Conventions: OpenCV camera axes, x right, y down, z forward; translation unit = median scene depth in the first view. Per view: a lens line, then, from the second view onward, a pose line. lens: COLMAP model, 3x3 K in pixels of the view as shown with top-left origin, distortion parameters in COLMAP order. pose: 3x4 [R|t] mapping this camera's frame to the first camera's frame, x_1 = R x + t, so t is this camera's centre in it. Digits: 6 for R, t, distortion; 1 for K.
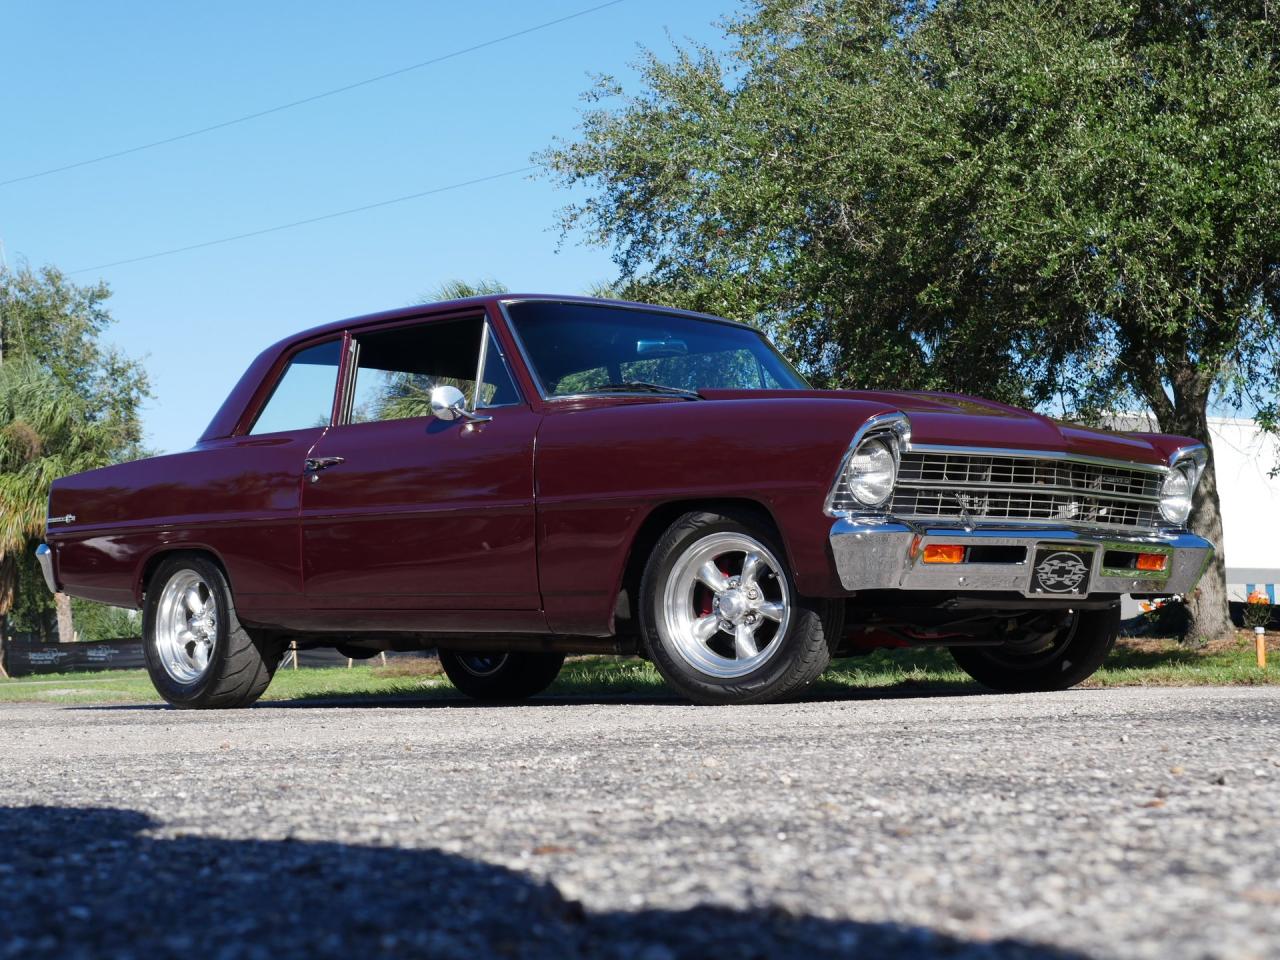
lens RADIAL K [[2166.1, 0, 643.0], [0, 2166.1, 475.8], [0, 0, 1]] dist [-0.001453, 0.000000]
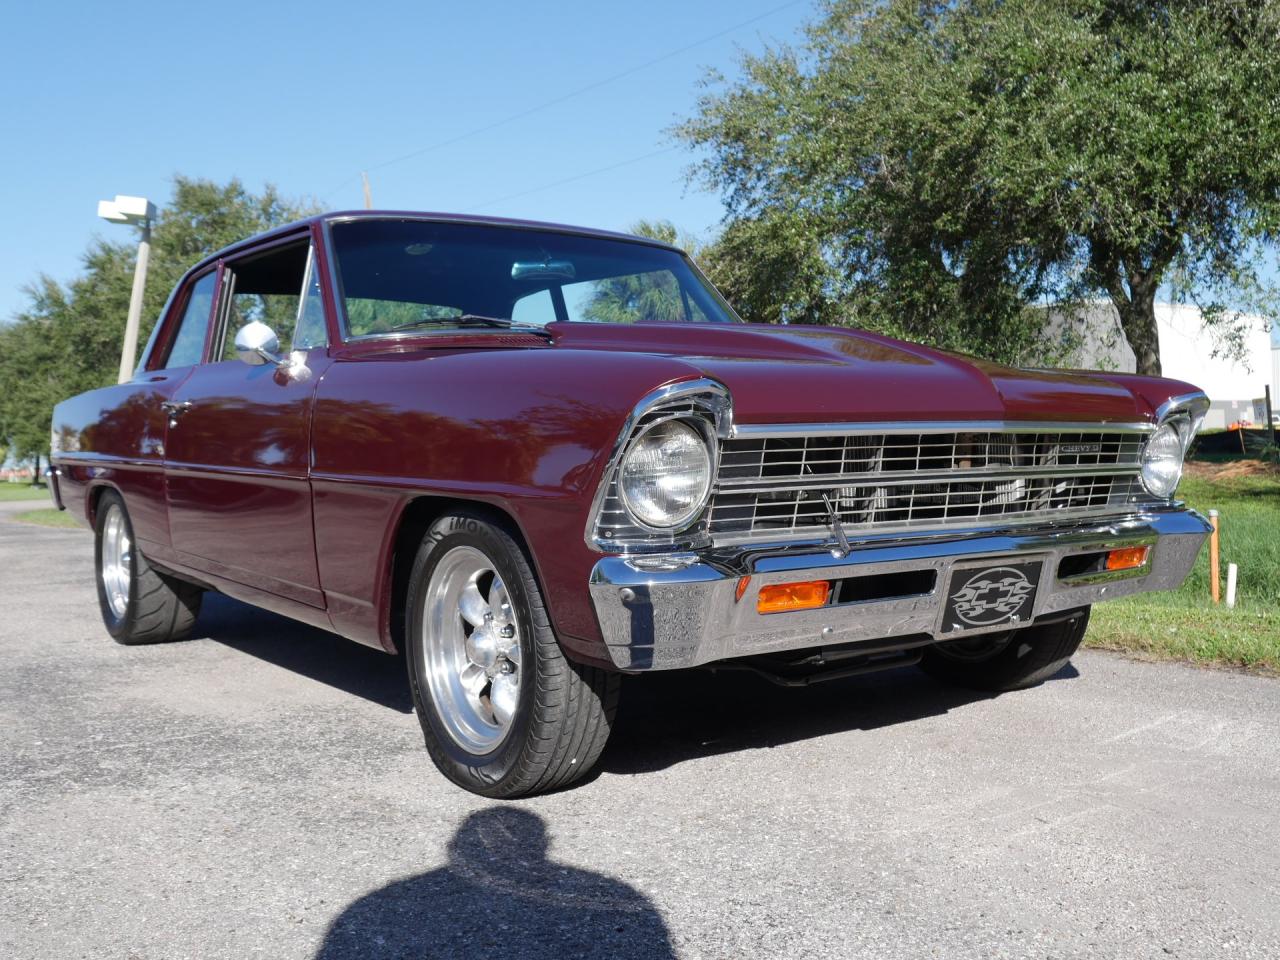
lens RADIAL K [[1238.6, 0, 647.1], [0, 1238.6, 473.8], [0, 0, 1]] dist [-0.022182, 0.000000]
pose [[0.992019, 0.001327, -0.126083, 0.049296], [0.012233, 0.994215, 0.106713, -0.013469], [0.125495, -0.107404, 0.986263, 0.222890]]
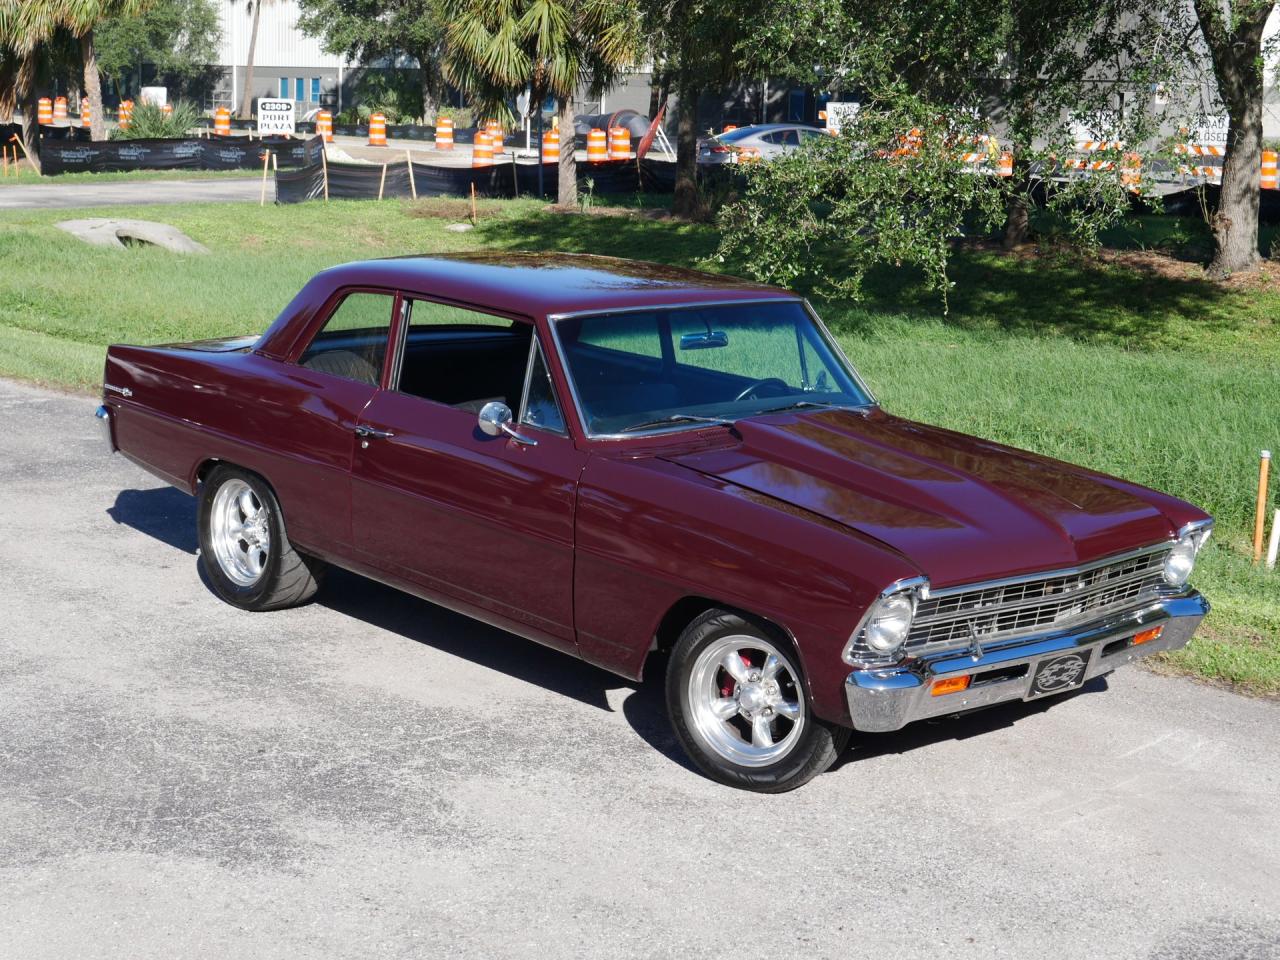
lens RADIAL K [[2166.1, 0, 639.4], [0, 2166.1, 513.5], [0, 0, 1]] dist [-0.001453, 0.000000]
pose [[0.998247, 0.059089, -0.003380, -0.005986], [-0.055585, 0.955613, 0.289332, -0.121332], [0.020327, -0.288637, 0.957223, -0.003782]]
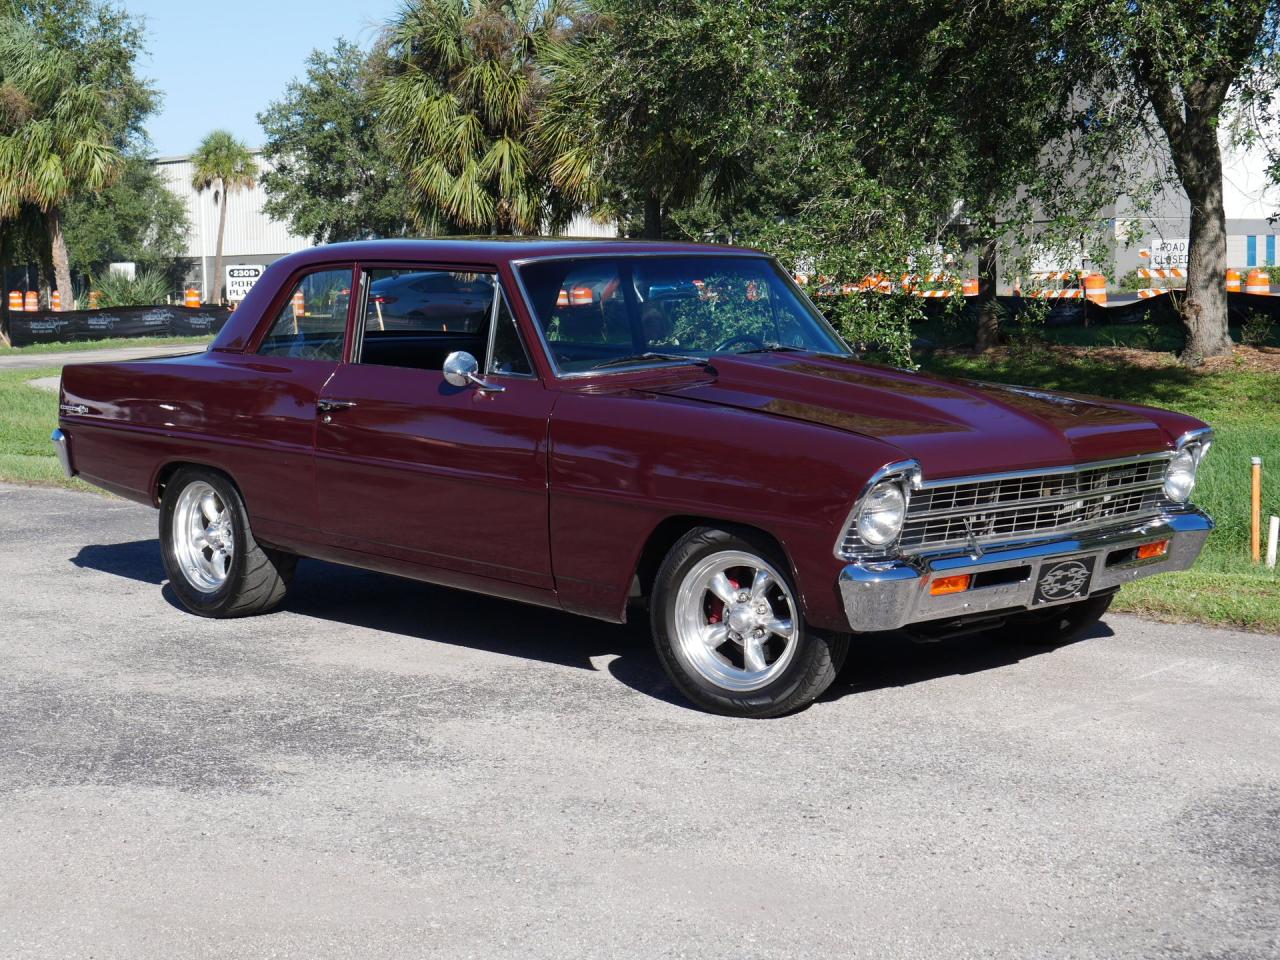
lens RADIAL K [[2166.1, 0, 637.9], [0, 2166.1, 482.8], [0, 0, 1]] dist [-0.001453, 0.000000]
pose [[0.999968, 0.007935, 0.000275, -0.003151], [-0.007845, 0.982072, 0.188344, -0.070433], [0.001224, -0.188341, 0.982103, 0.001584]]
